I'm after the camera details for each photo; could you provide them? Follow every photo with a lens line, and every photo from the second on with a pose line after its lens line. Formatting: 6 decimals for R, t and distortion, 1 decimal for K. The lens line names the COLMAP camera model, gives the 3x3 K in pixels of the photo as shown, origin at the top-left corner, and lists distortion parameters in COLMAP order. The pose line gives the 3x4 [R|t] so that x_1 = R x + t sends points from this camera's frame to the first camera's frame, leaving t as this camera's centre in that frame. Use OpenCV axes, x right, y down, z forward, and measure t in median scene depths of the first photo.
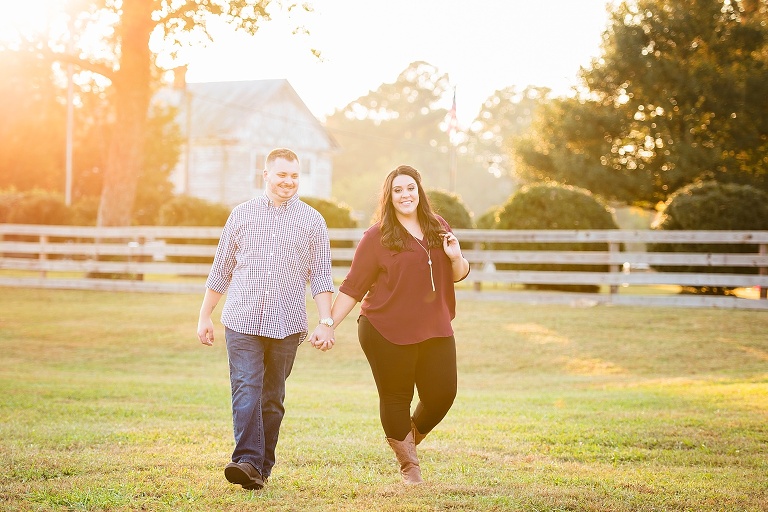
lens RADIAL K [[2215.7, 0, 384.4], [0, 2215.7, 255.8], [0, 0, 1]] dist [0.076168, 0.000000]
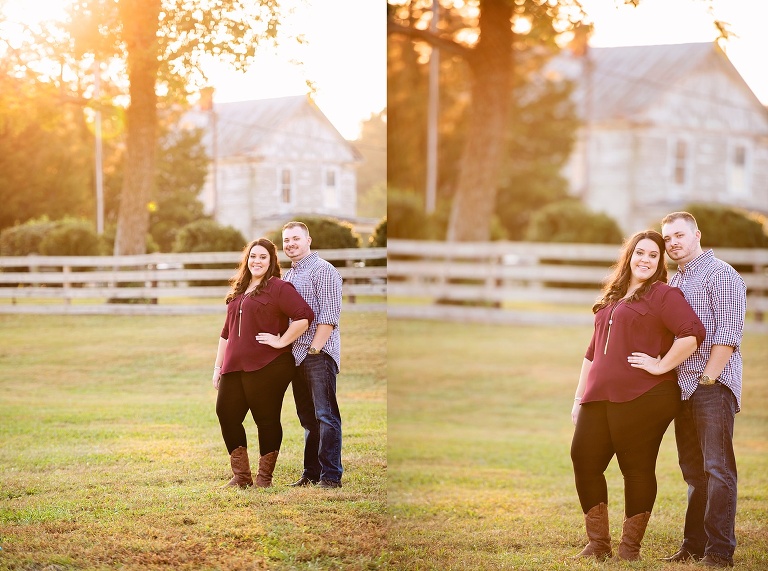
lens RADIAL K [[3017.8, 0, 383.8], [0, 3017.8, 285.7], [0, 0, 1]] dist [0.305562, 0.000000]
pose [[0.989019, -0.039038, -0.142537, 0.212436], [0.045965, 0.997900, 0.045634, -0.060312], [0.140457, -0.051684, 0.988737, -0.448301]]
